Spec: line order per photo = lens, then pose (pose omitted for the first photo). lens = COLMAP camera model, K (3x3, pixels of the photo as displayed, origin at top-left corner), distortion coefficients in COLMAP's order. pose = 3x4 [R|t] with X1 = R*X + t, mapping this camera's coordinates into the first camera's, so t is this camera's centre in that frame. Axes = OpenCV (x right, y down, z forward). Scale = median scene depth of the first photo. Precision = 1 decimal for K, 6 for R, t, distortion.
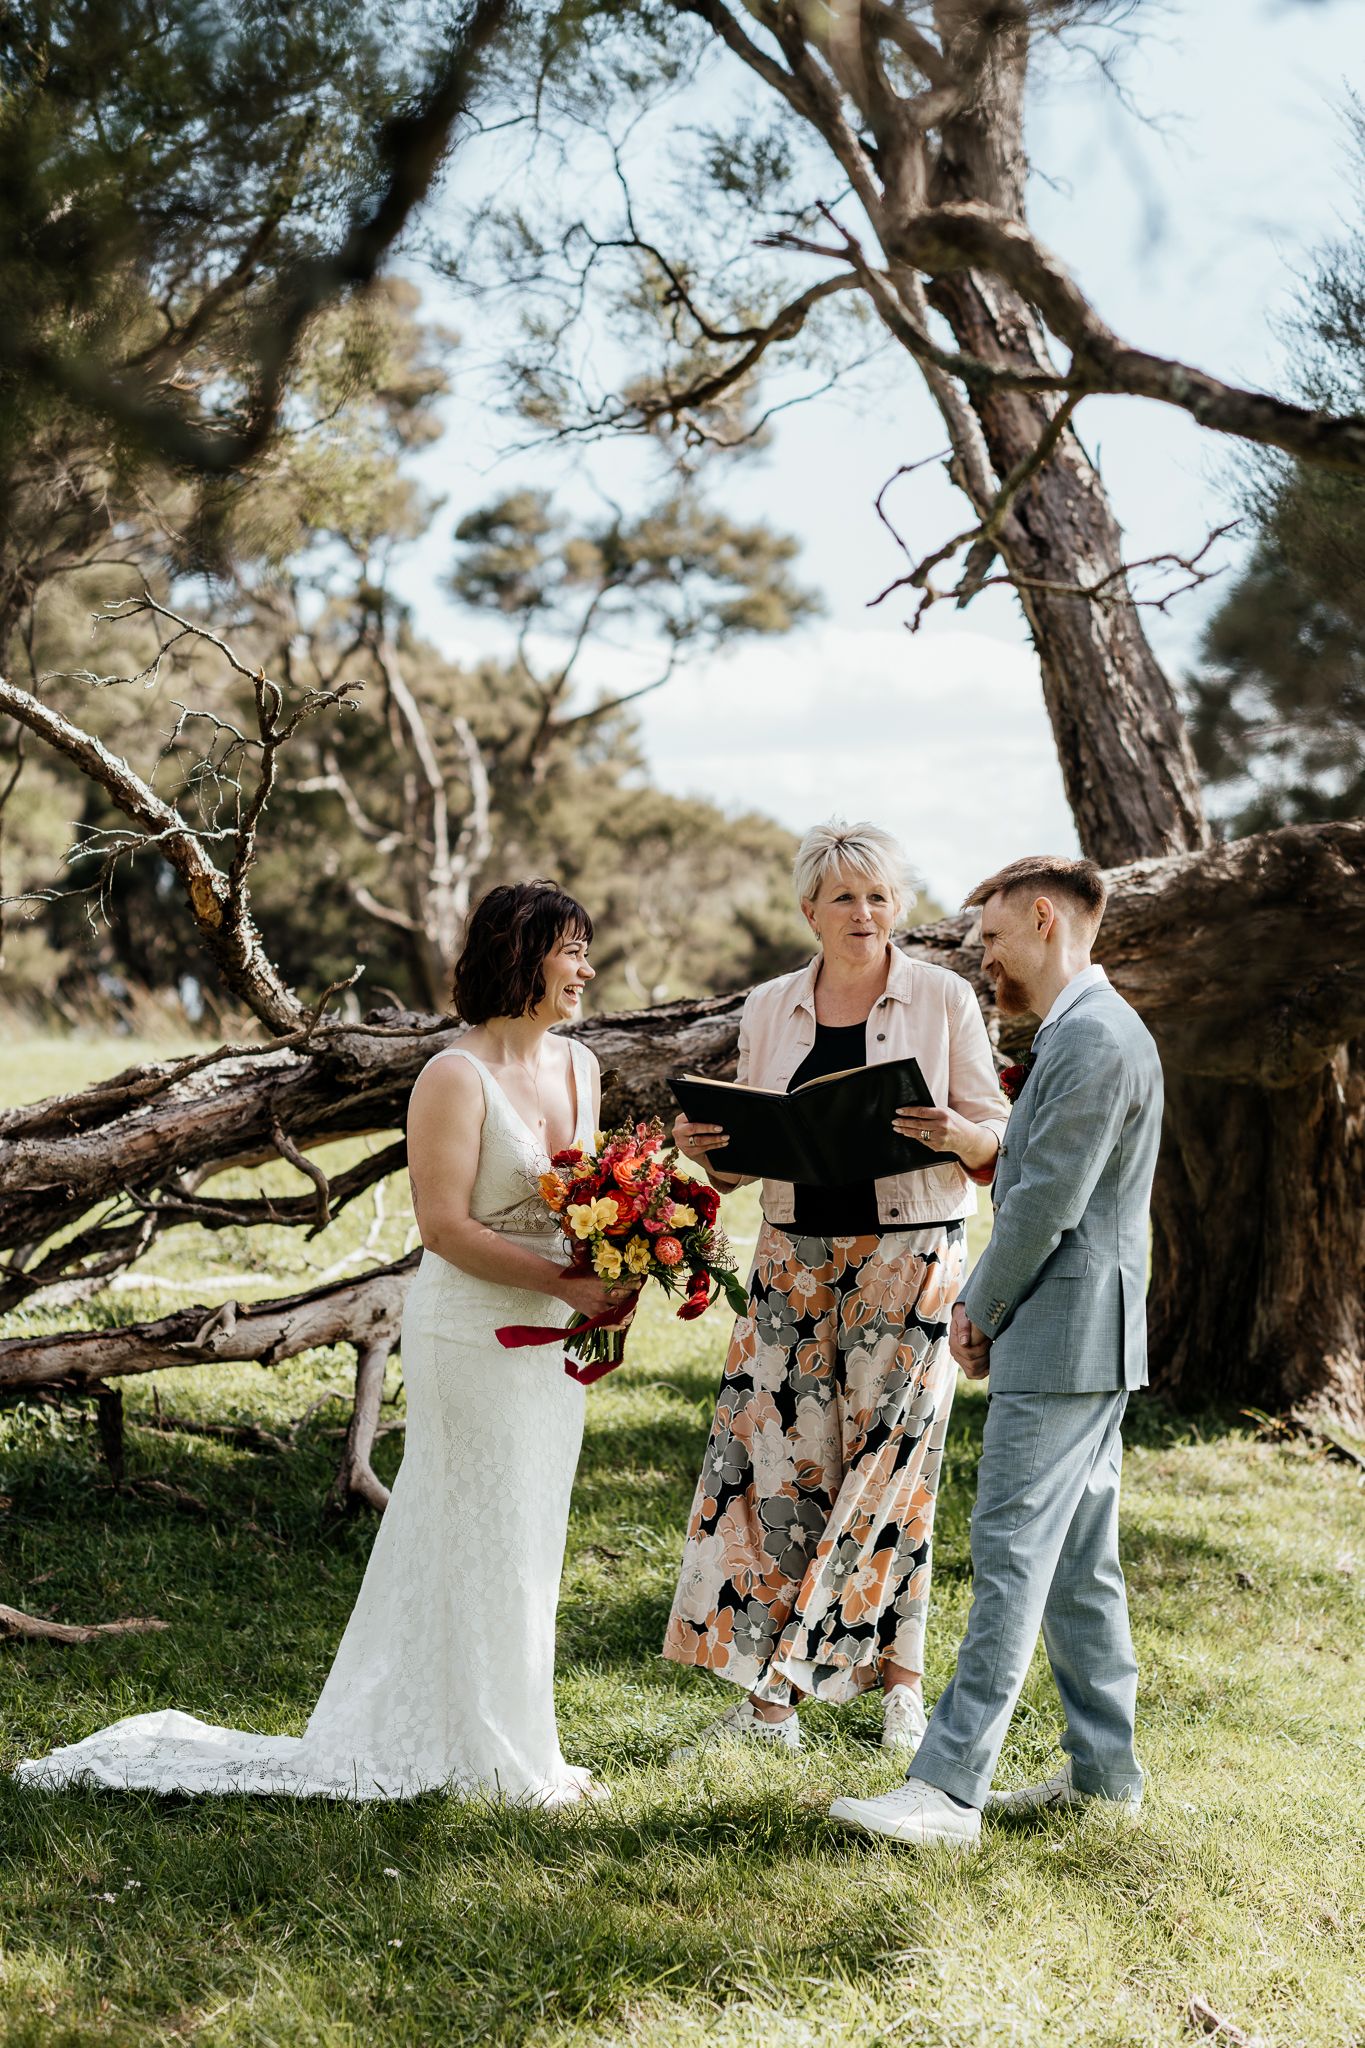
lens RADIAL K [[5159.9, 0, 682.8], [0, 5159.9, 1022.4], [0, 0, 1]] dist [-0.059361, 0.000000]
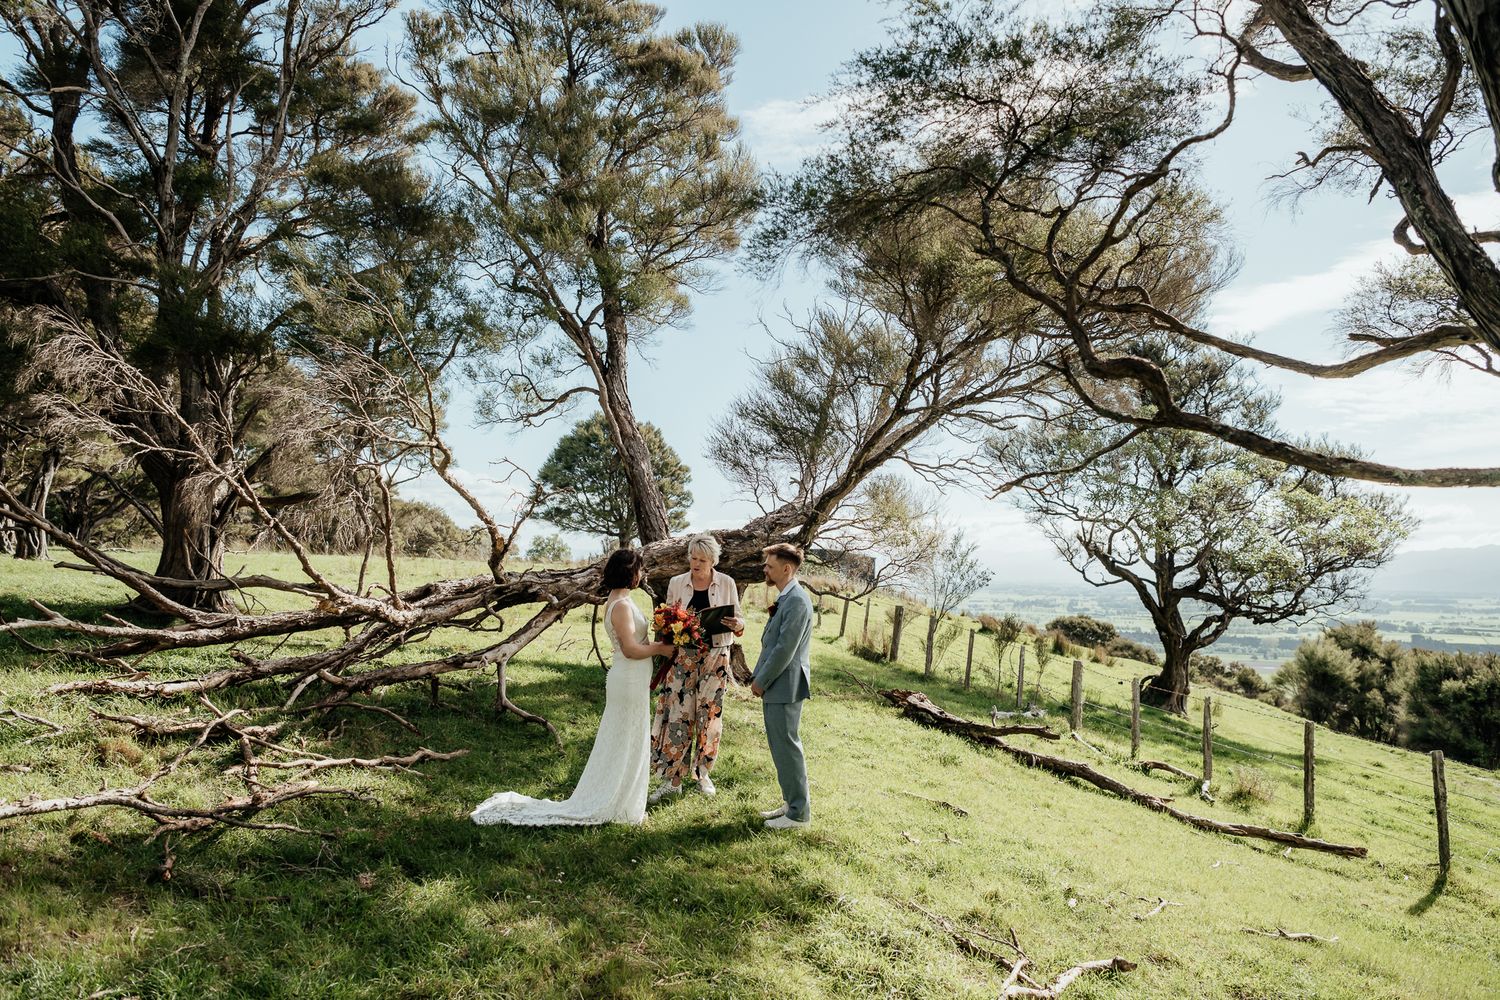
lens RADIAL K [[1027.2, 0, 747.2], [0, 1027.2, 500.2], [0, 0, 1]] dist [-0.008991, -0.000539]
pose [[0.937530, 0.062627, 0.342222, -0.123447], [-0.044680, 0.997193, -0.060086, -0.013588], [-0.345024, 0.041042, 0.937696, 0.200928]]
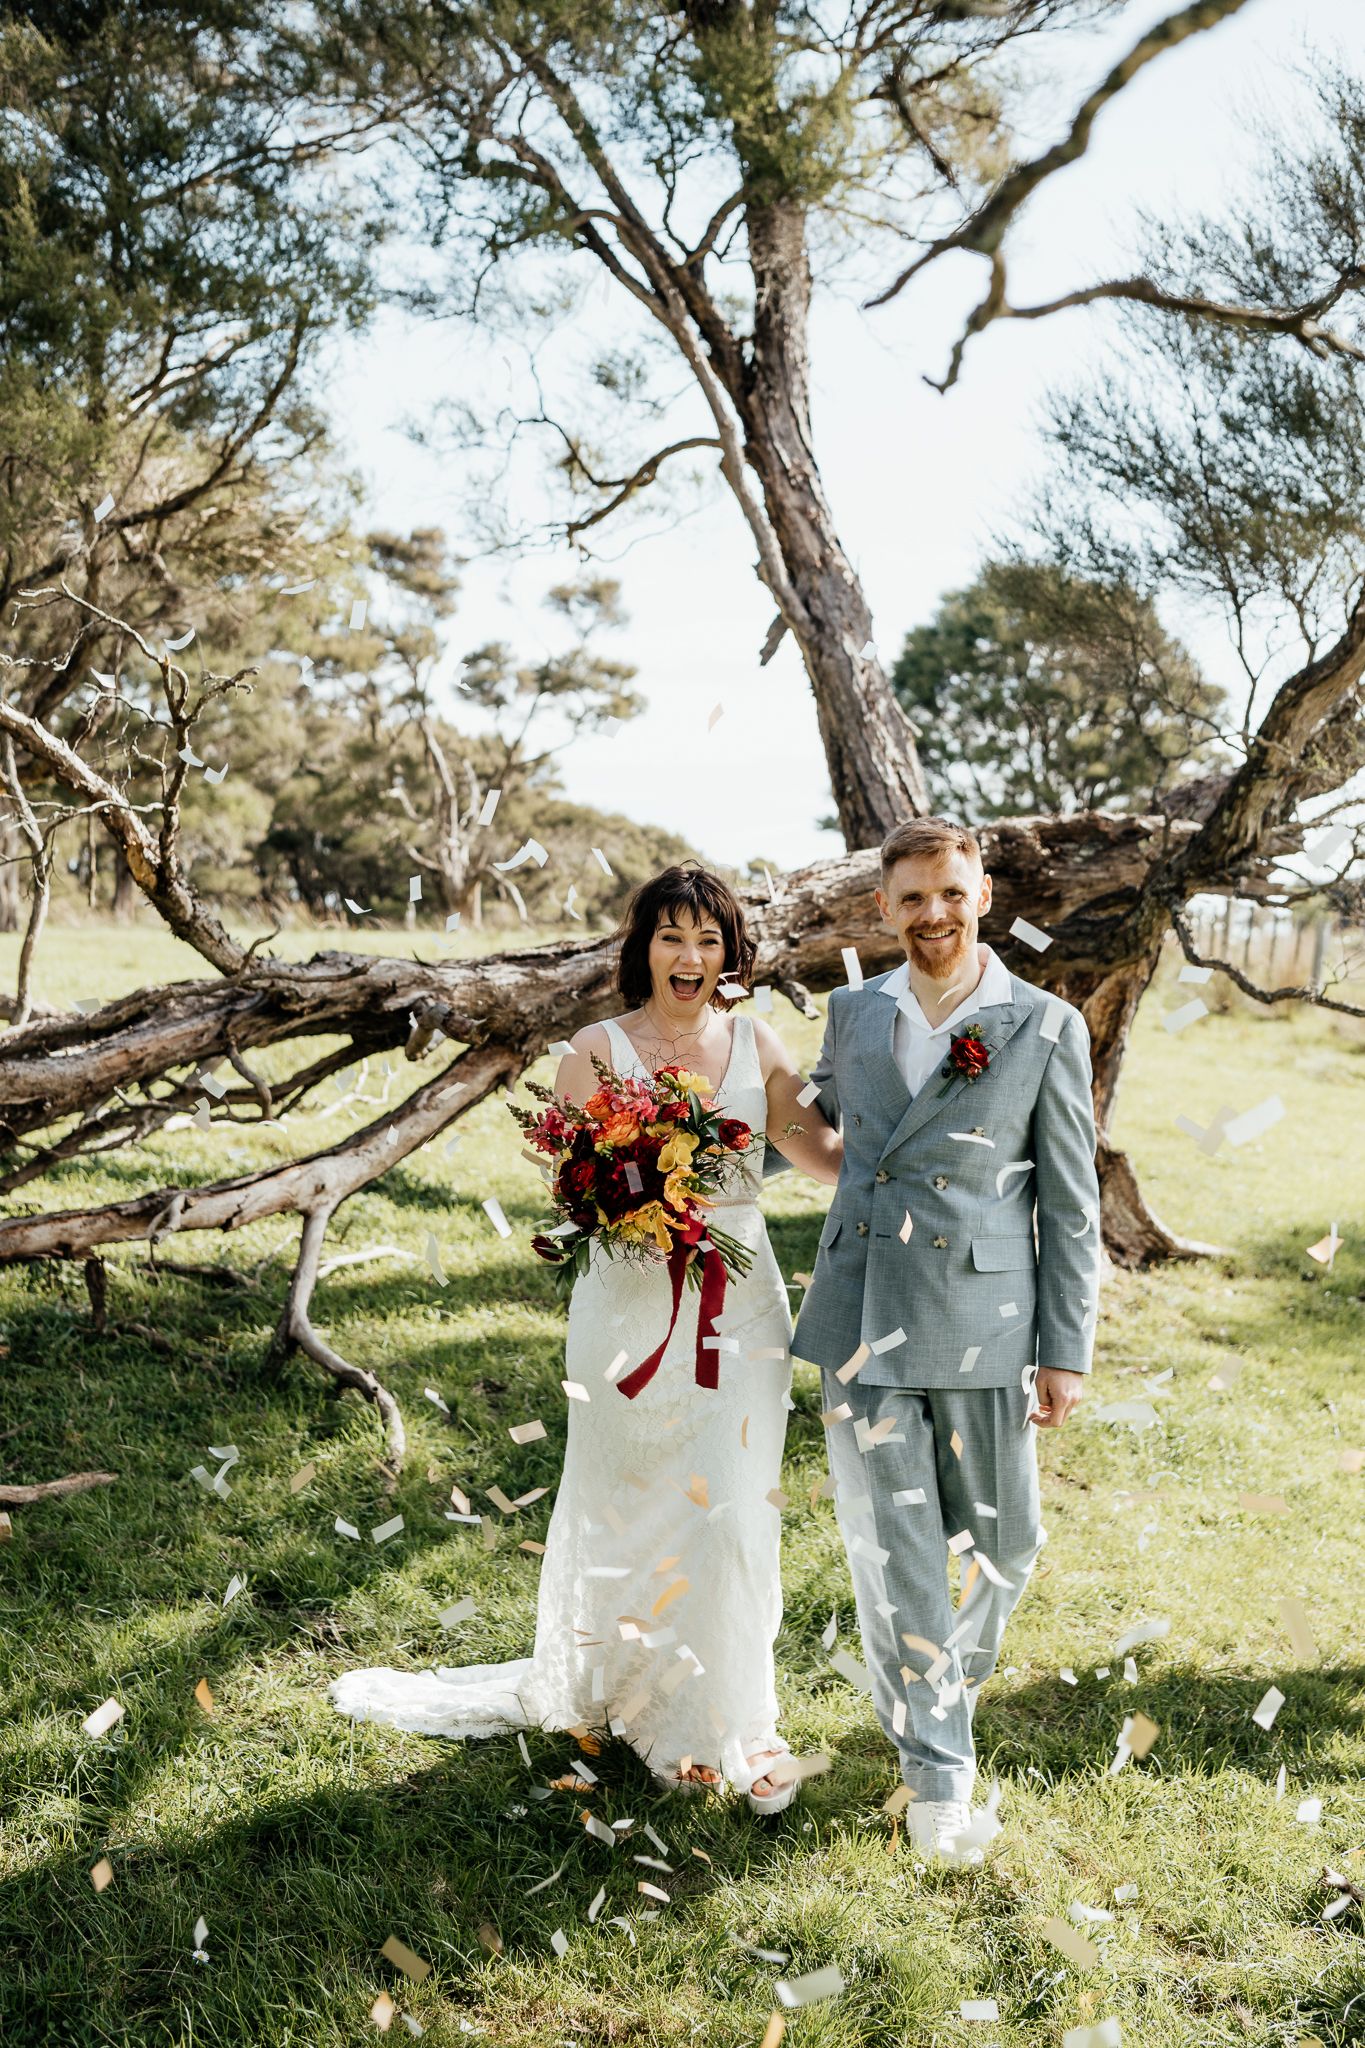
lens RADIAL K [[2404.9, 0, 677.9], [0, 2404.9, 1023.3], [0, 0, 1]] dist [-0.046256, 0.000000]
pose [[0.999106, 0.013592, 0.040021, 0.004387], [-0.015408, 0.998848, 0.045435, -0.010295], [-0.039357, -0.046011, 0.998165, 0.323799]]
